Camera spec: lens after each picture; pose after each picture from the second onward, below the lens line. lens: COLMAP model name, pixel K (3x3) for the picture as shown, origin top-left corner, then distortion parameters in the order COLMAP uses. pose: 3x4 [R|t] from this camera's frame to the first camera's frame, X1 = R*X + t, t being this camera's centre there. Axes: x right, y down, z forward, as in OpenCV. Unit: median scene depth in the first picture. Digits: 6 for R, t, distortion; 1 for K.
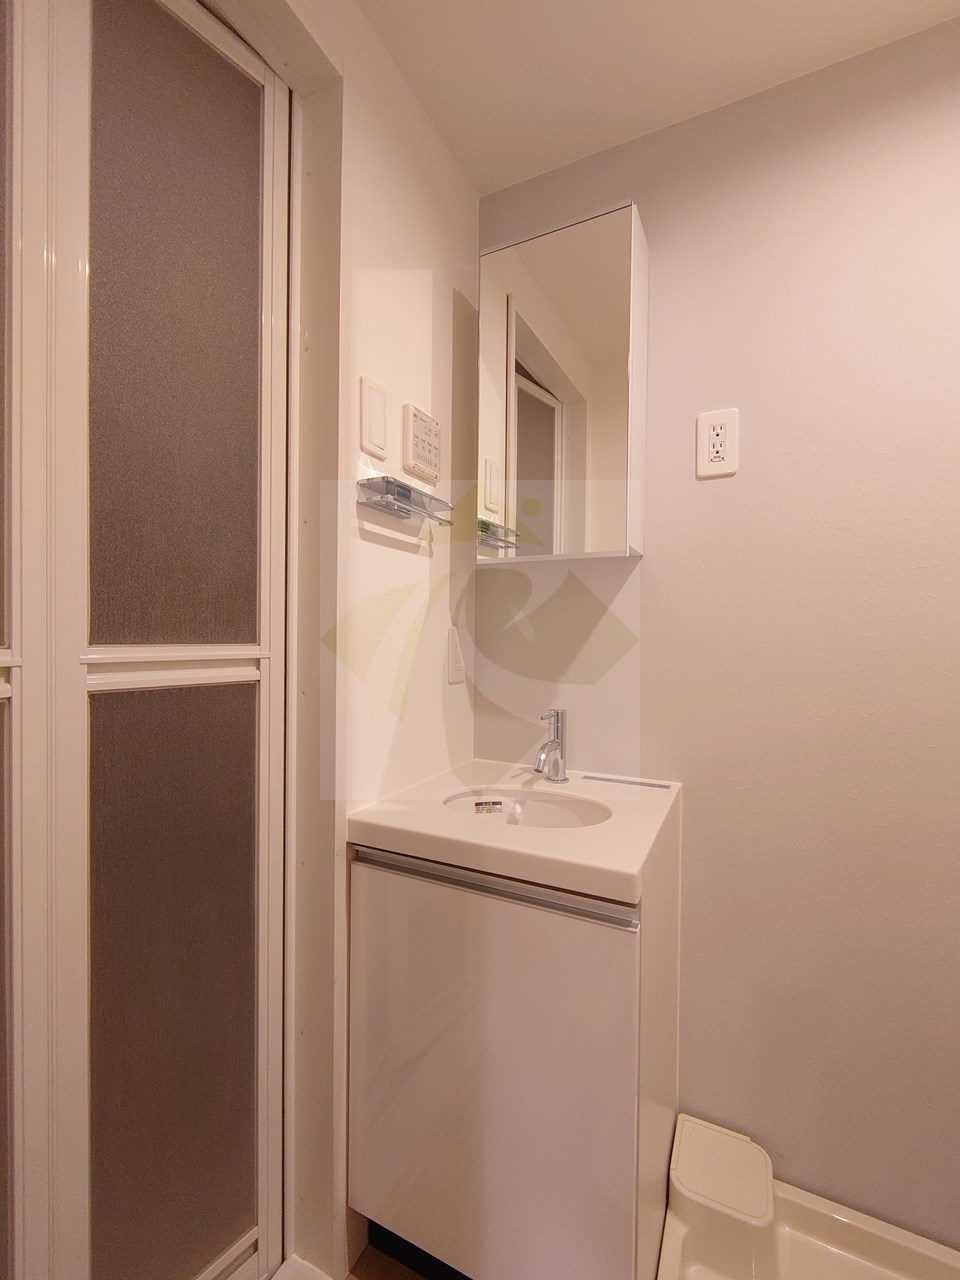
lens RADIAL K [[551.5, 0, 483.6], [0, 551.5, 643.5], [0, 0, 1]] dist [0.002274, -0.000574]
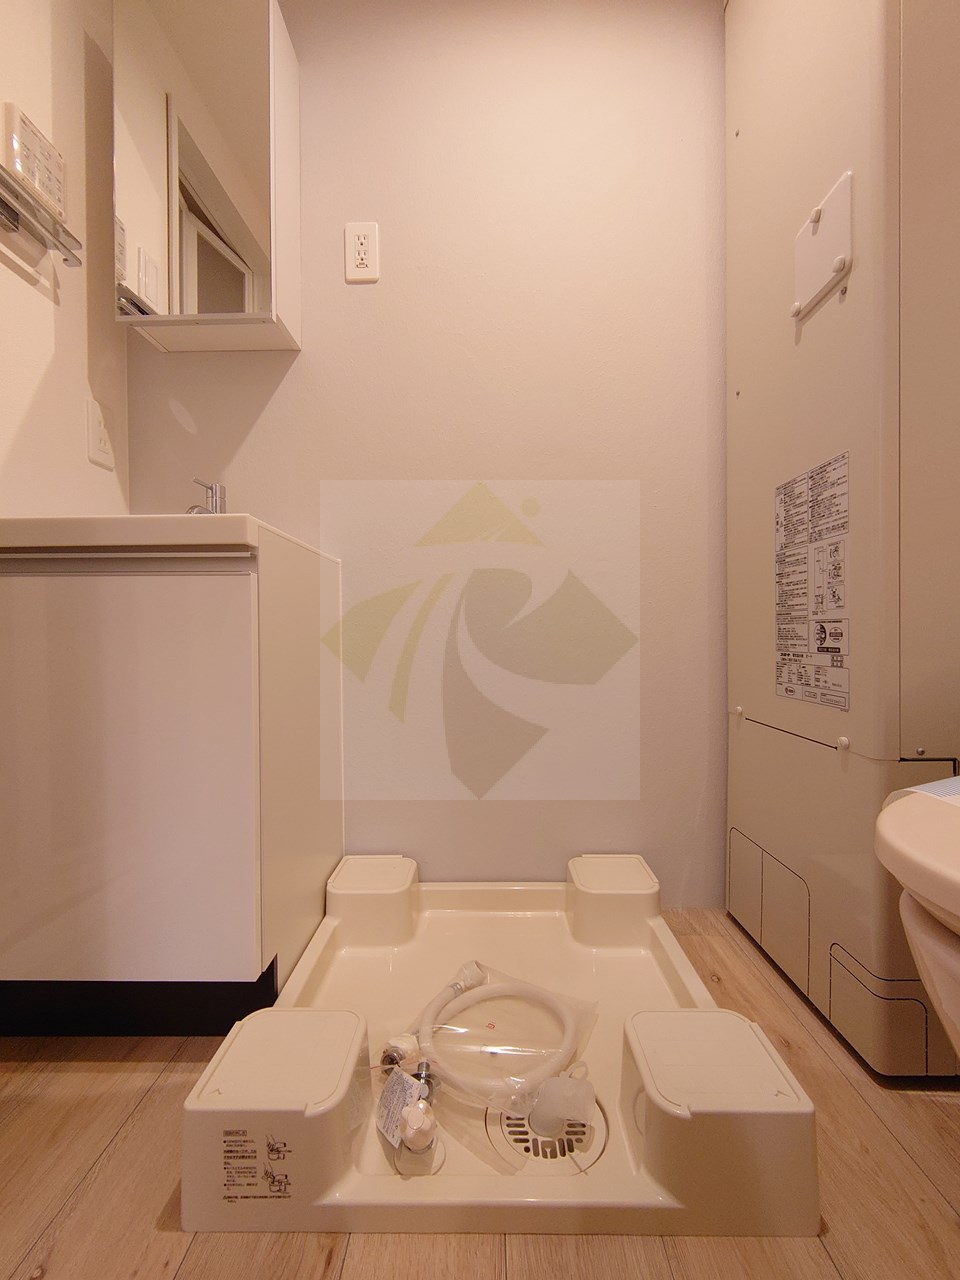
lens RADIAL K [[551.5, 0, 482.8], [0, 551.5, 640.5], [0, 0, 1]] dist [0.002274, -0.000574]
pose [[0.904114, -0.020606, 0.426794, 0.144896], [0.024310, 0.999699, -0.003232, 0.434430], [-0.426599, 0.013297, 0.904343, -0.116221]]
